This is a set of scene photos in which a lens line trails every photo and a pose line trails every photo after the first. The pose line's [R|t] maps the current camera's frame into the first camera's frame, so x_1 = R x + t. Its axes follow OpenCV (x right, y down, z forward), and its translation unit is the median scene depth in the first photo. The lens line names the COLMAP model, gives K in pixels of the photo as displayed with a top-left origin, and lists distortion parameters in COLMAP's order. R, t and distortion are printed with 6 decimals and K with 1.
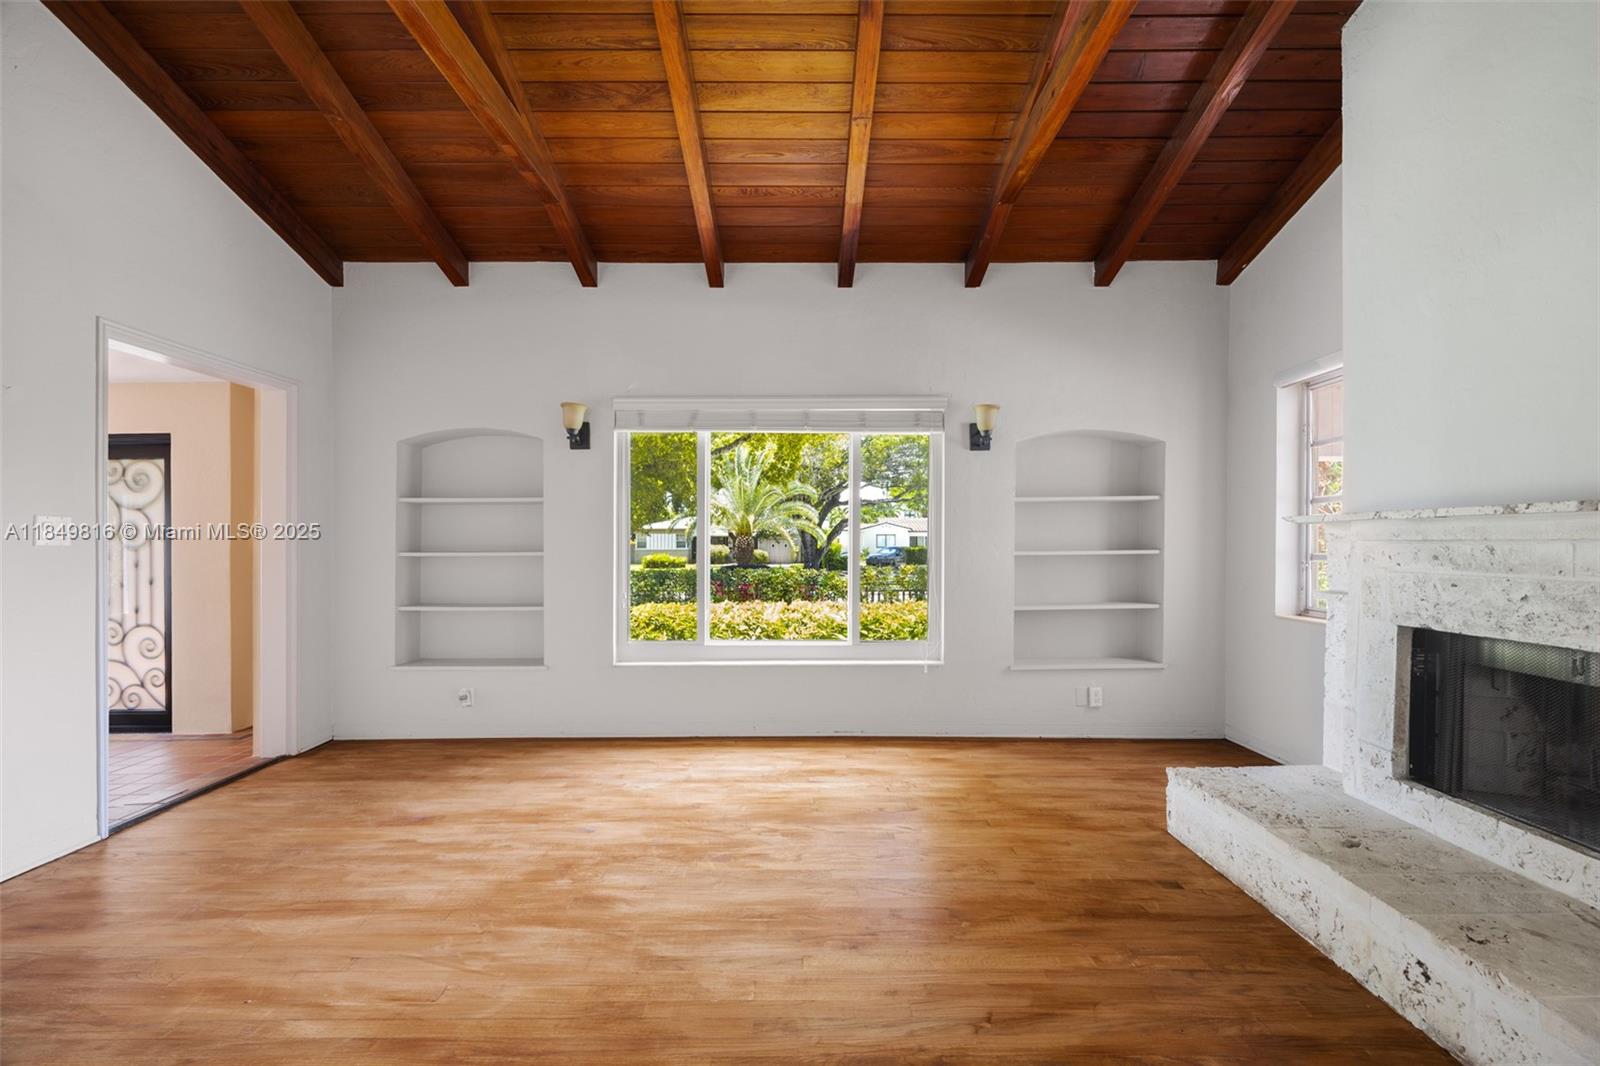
lens RADIAL K [[618.9, 0, 797.7], [0, 618.9, 544.5], [0, 0, 1]] dist [-0.002111, -0.000166]
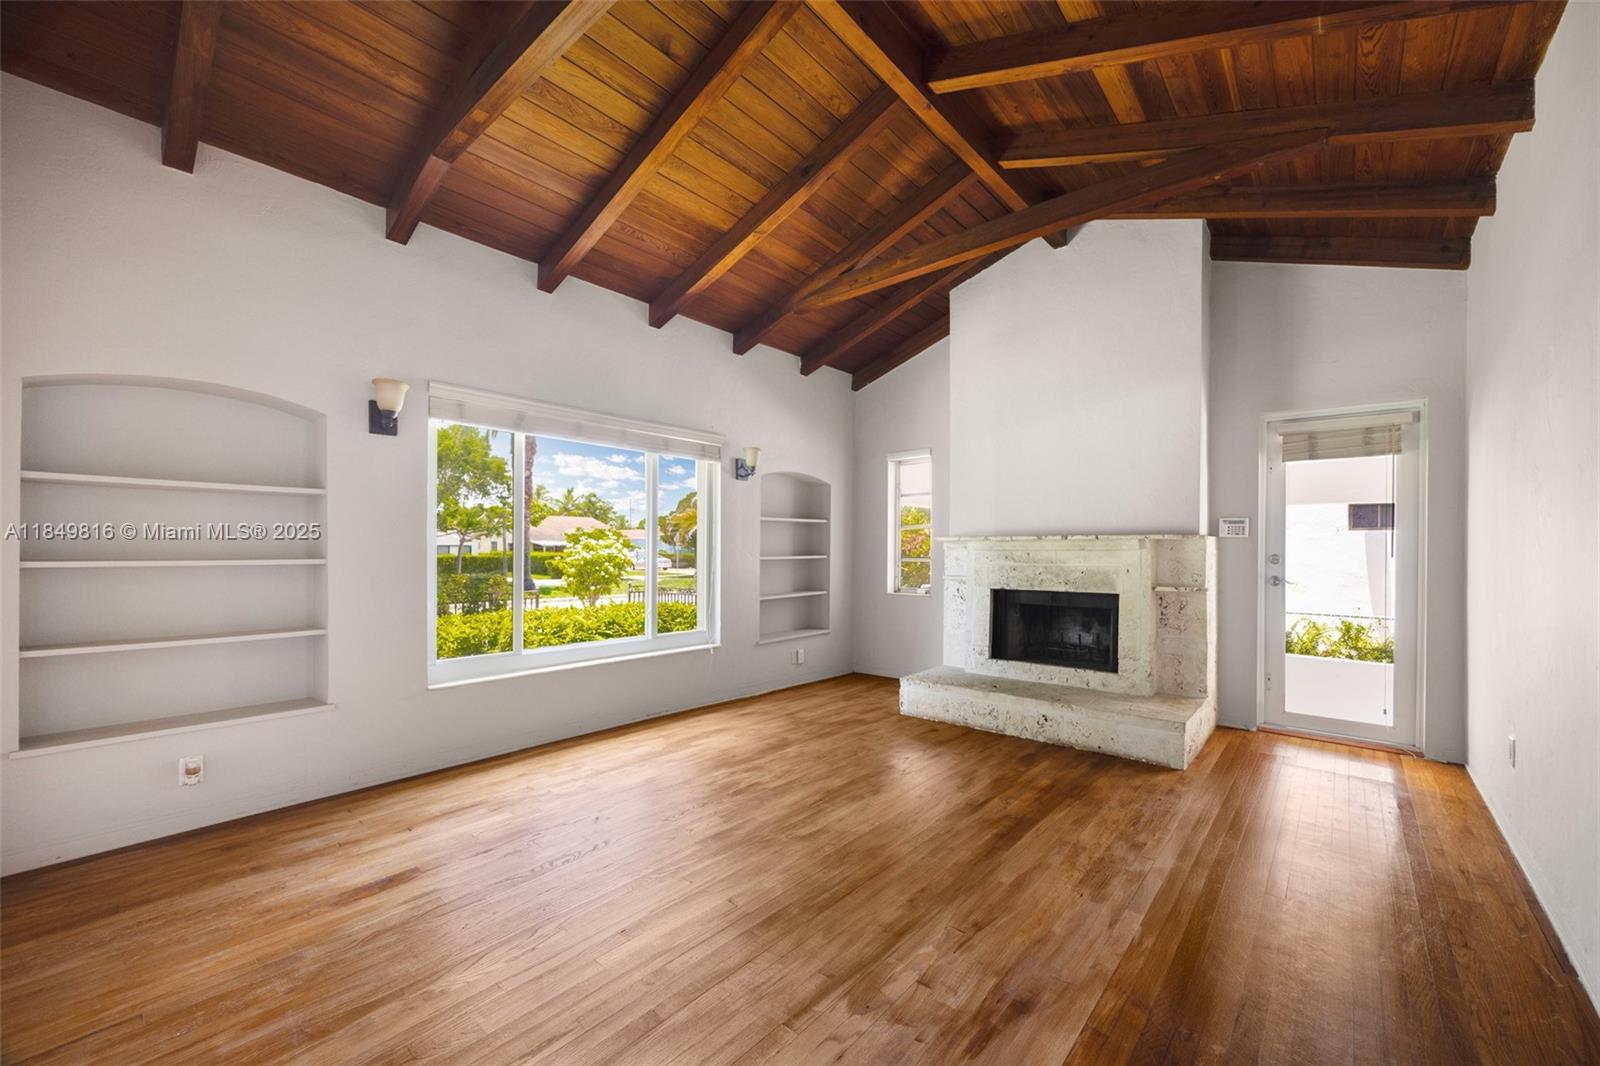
lens RADIAL K [[627.7, 0, 821.5], [0, 627.7, 550.6], [0, 0, 1]] dist [-0.002600, 0.000059]
pose [[0.644484, 0.003359, 0.764610, -0.837555], [-0.002787, 0.999994, -0.002044, 0.001311], [-0.764613, -0.000814, 0.644489, 0.015552]]
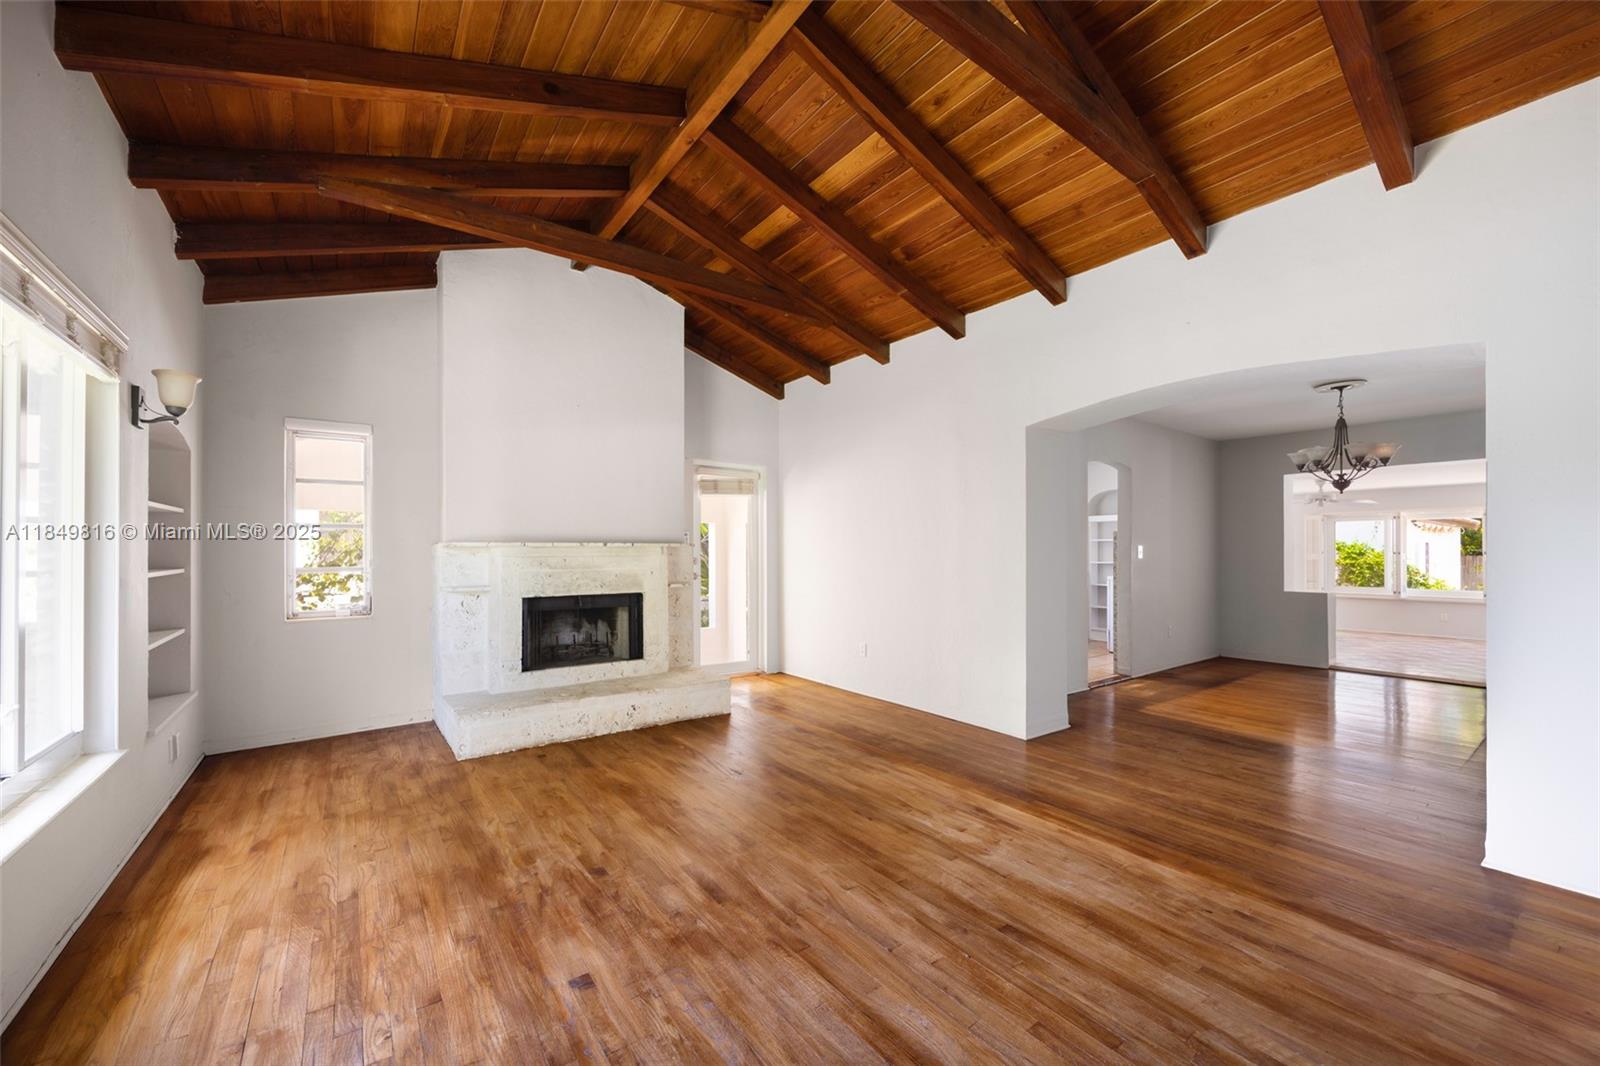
lens RADIAL K [[630.7, 0, 798.4], [0, 630.7, 549.6], [0, 0, 1]] dist [-0.000289, 0.000146]
pose [[-0.584060, 0.009604, 0.811654, -0.950844], [0.007699, 0.999951, -0.006292, -0.007219], [-0.811674, 0.002574, -0.584105, 1.103103]]
